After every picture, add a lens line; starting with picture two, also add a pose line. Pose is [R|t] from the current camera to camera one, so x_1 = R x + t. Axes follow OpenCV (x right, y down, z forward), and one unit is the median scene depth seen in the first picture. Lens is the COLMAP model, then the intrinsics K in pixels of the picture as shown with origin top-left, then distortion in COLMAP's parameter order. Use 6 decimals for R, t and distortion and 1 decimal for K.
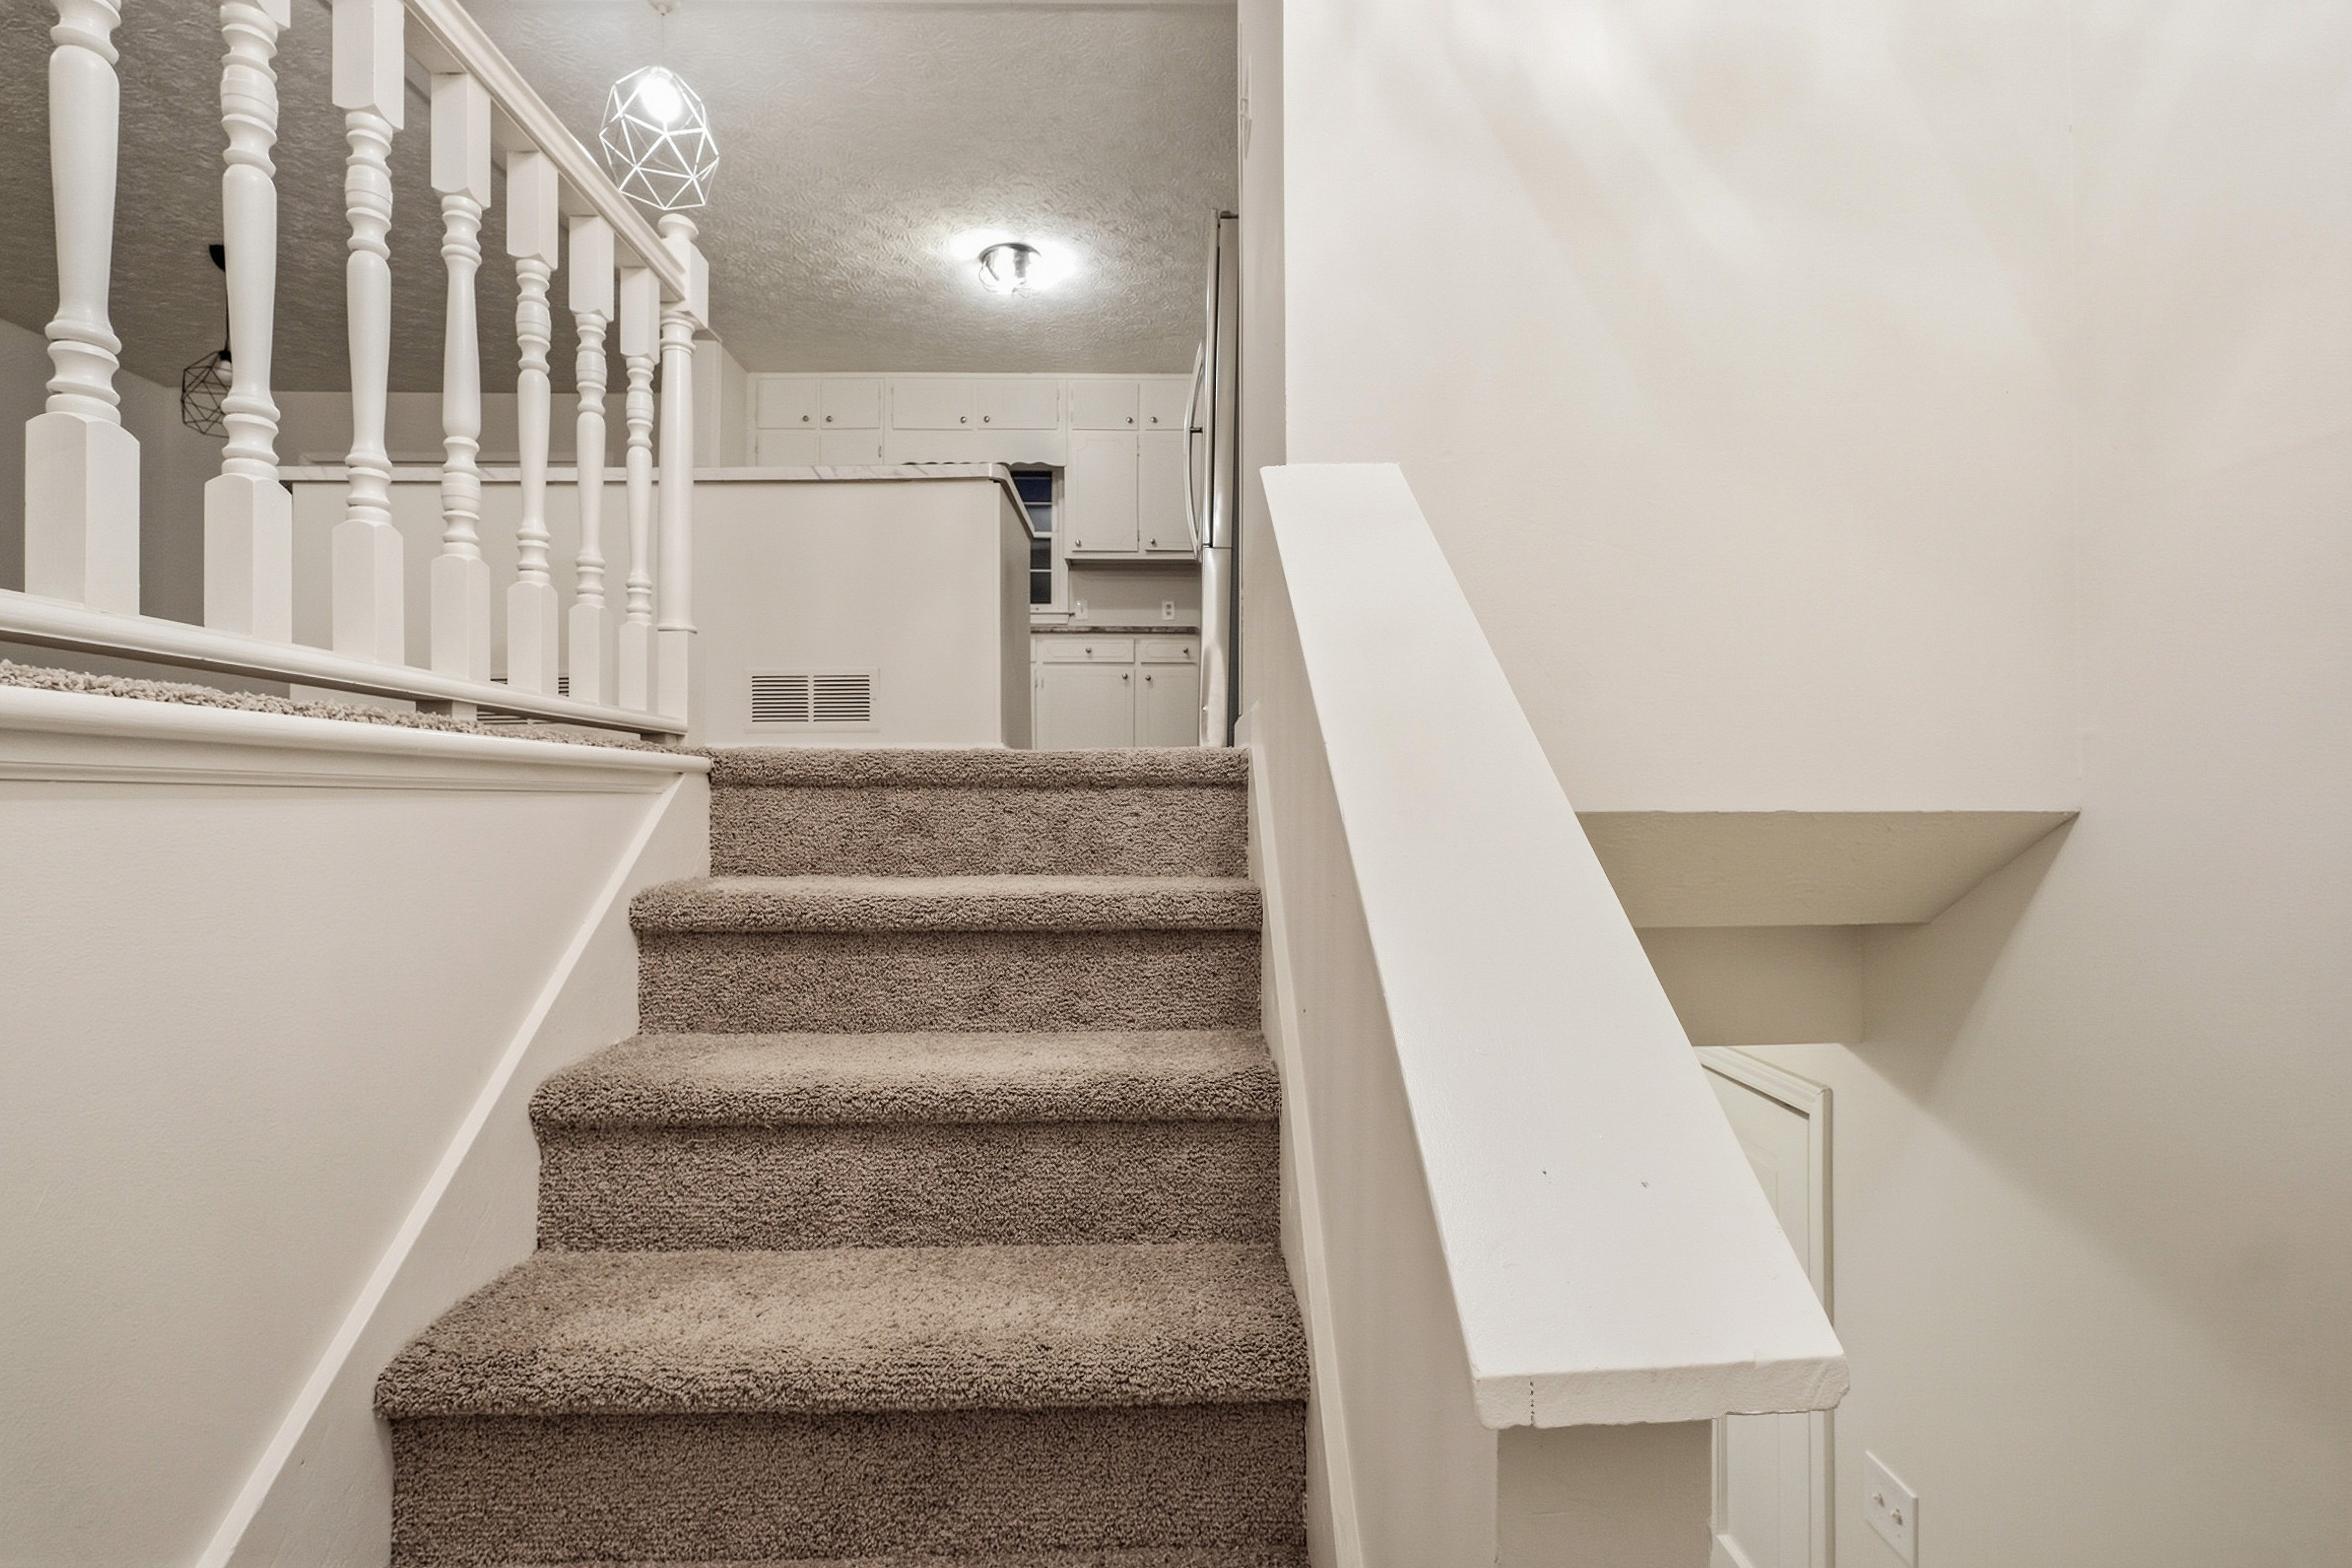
lens RADIAL K [[1064.9, 0, 1185.1], [0, 1064.9, 788.2], [0, 0, 1]] dist [-0.022170, 0.000067]
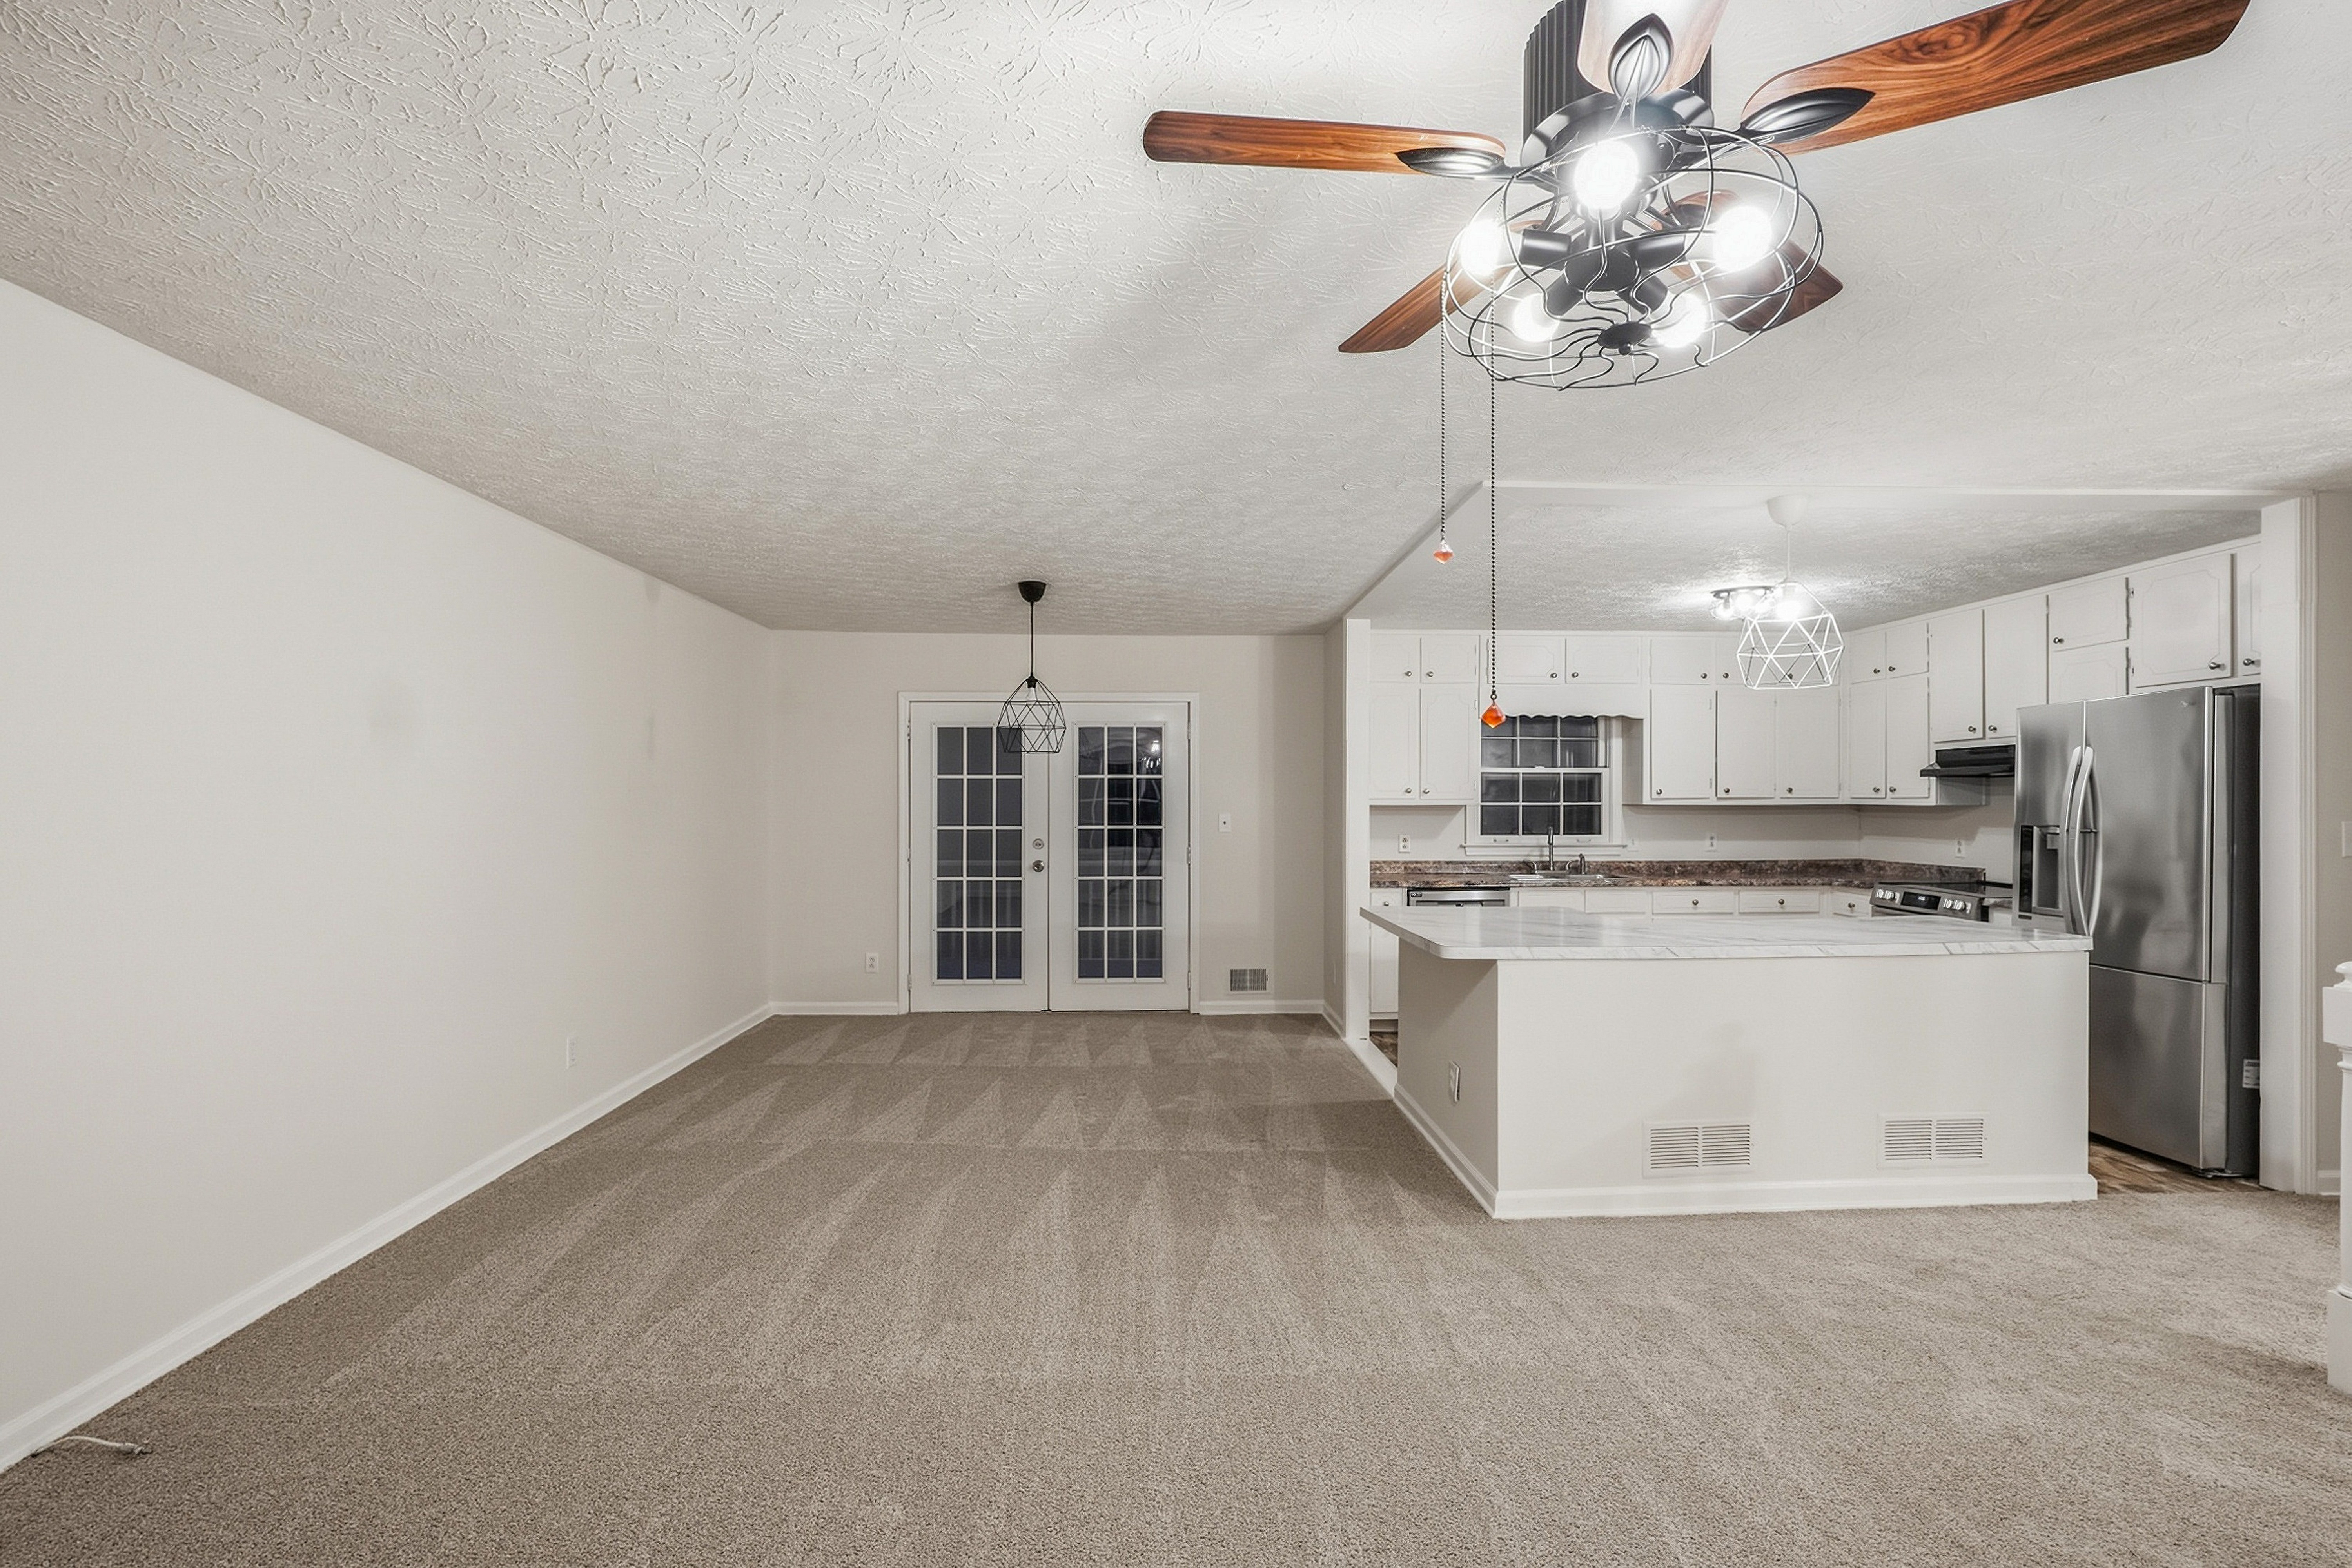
lens RADIAL K [[1082.9, 0, 1210.6], [0, 1082.9, 801.7], [0, 0, 1]] dist [-0.002055, -0.000111]
pose [[0.999430, 0.002535, 0.033649, -0.702549], [-0.002976, 0.999910, 0.013051, -0.278152], [-0.033613, -0.013144, 0.999348, -0.092440]]
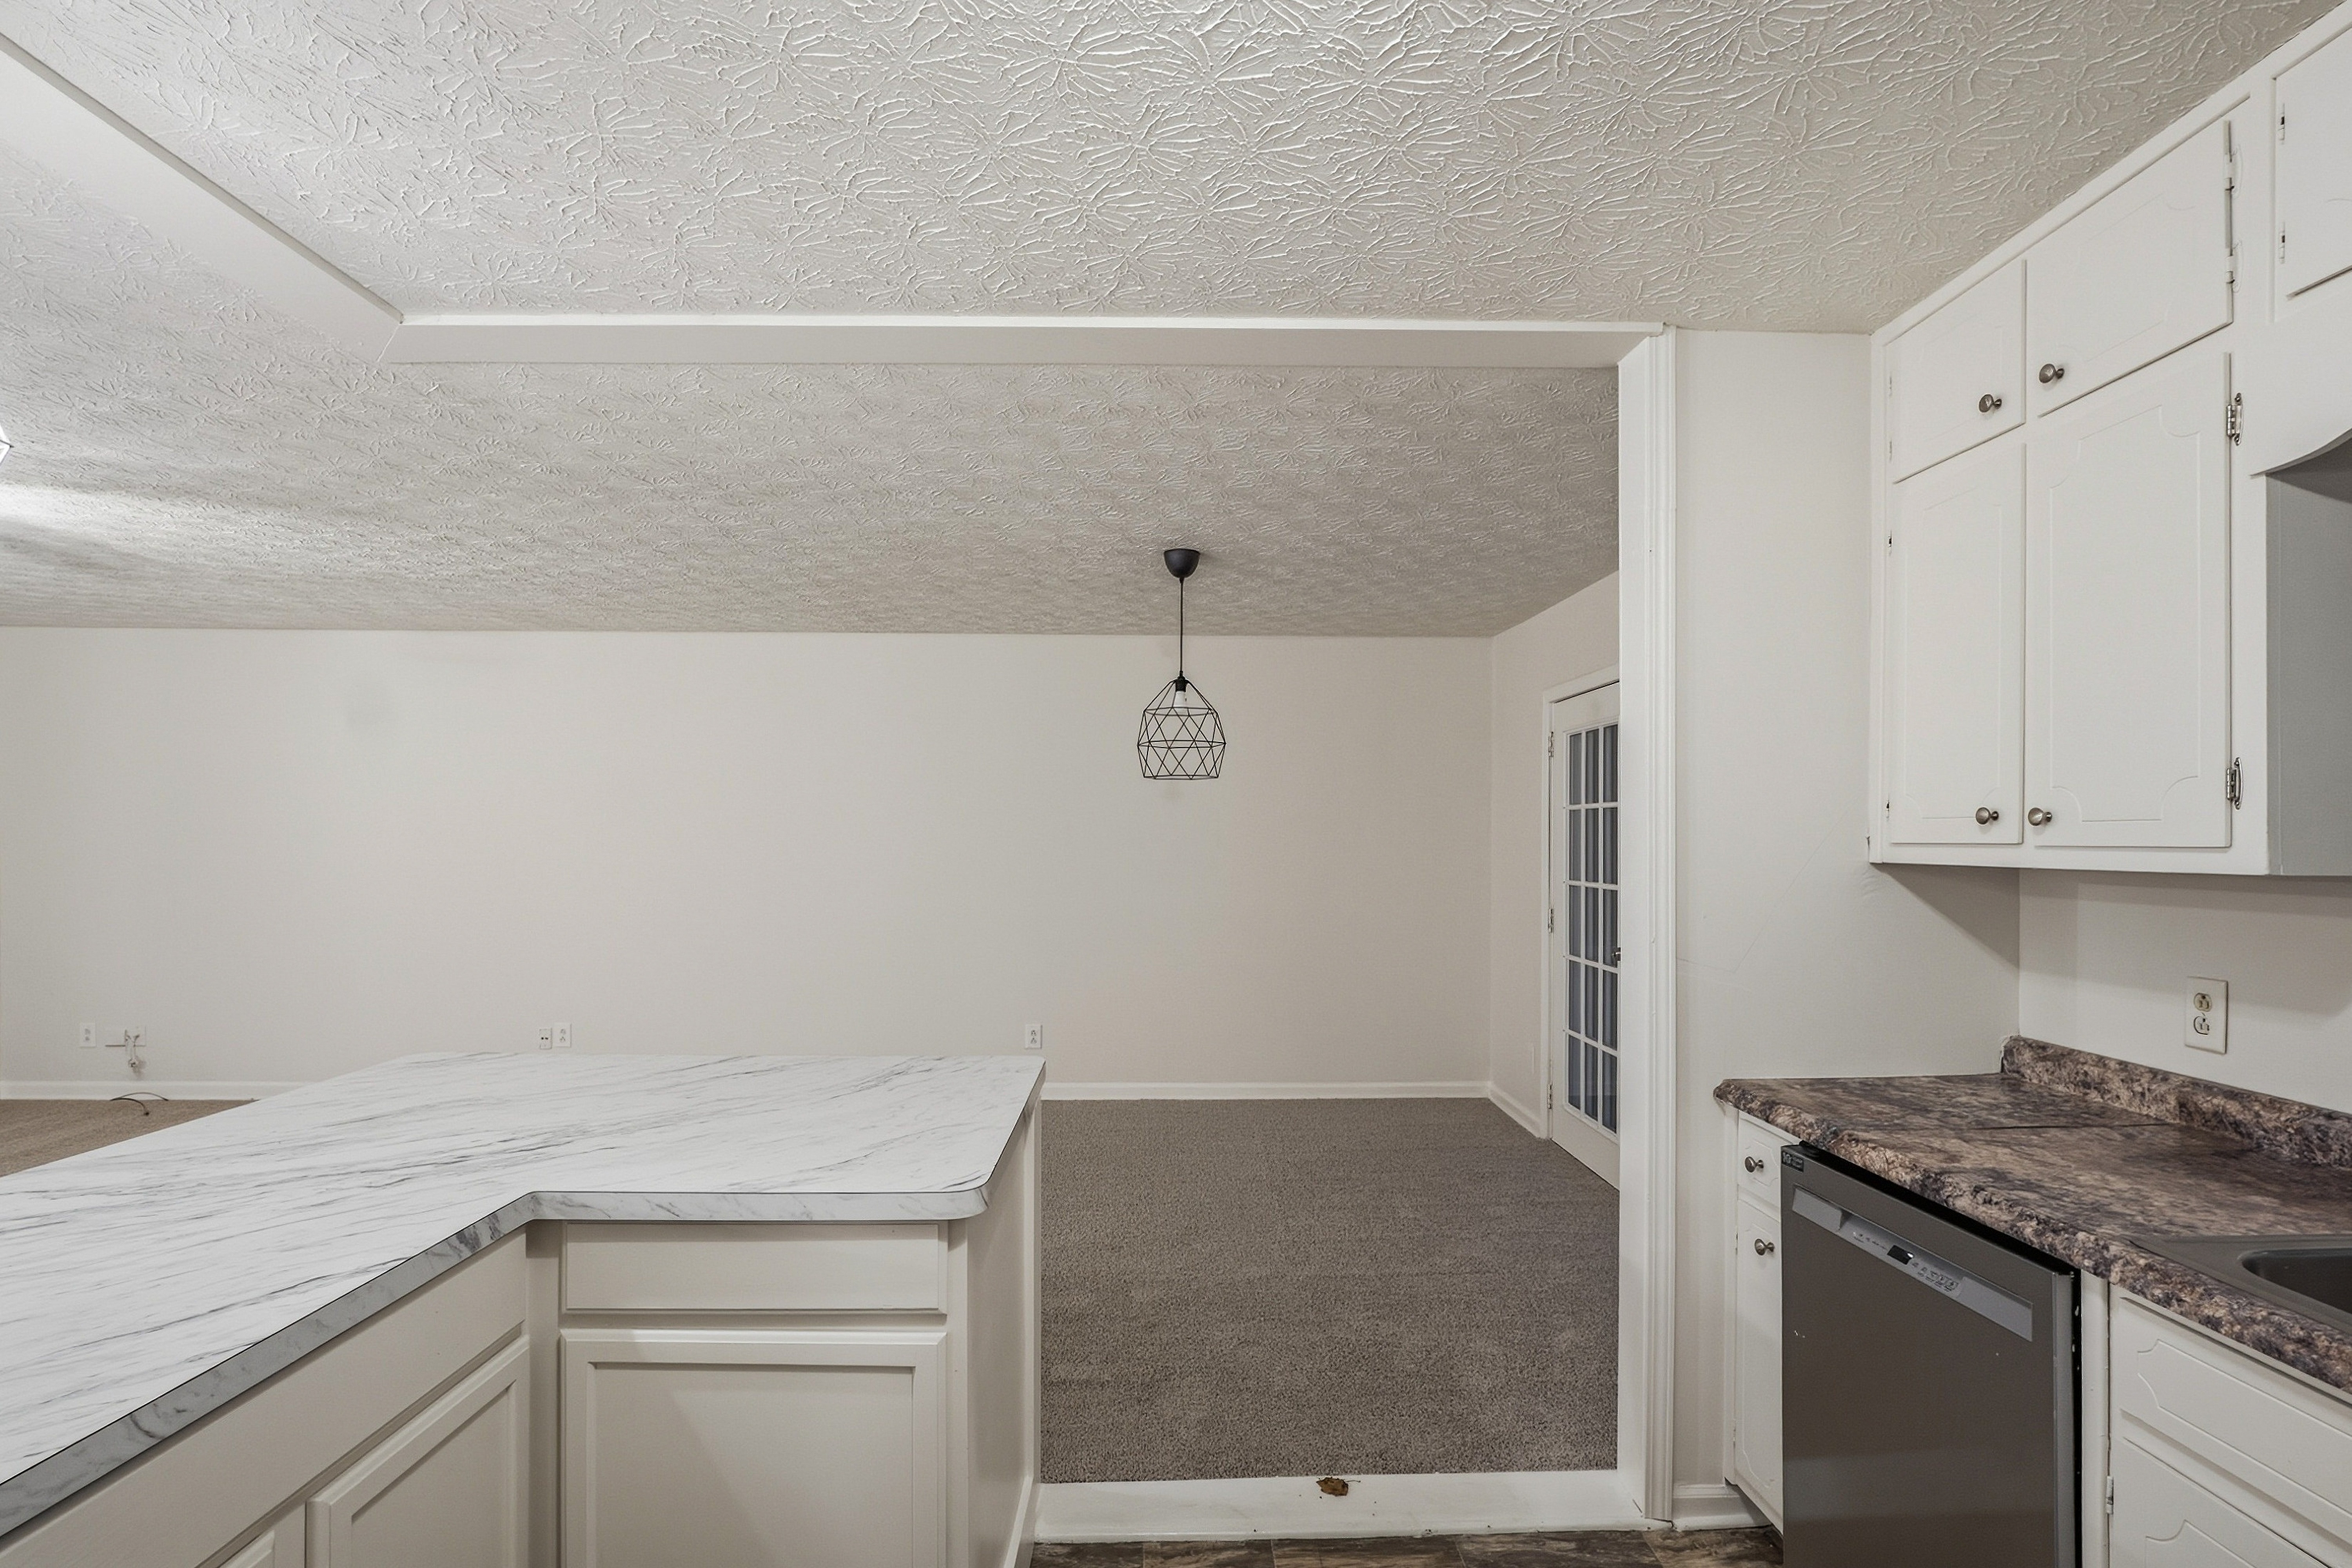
lens RADIAL K [[1130.8, 0, 1185.0], [0, 1130.8, 833.1], [0, 0, 1]] dist [-0.037384, 0.018484]
pose [[0.003360, -0.001113, -0.999994, -0.050483], [0.007025, 0.999975, -0.001089, -0.270721], [0.999970, -0.007022, 0.003367, 0.912128]]
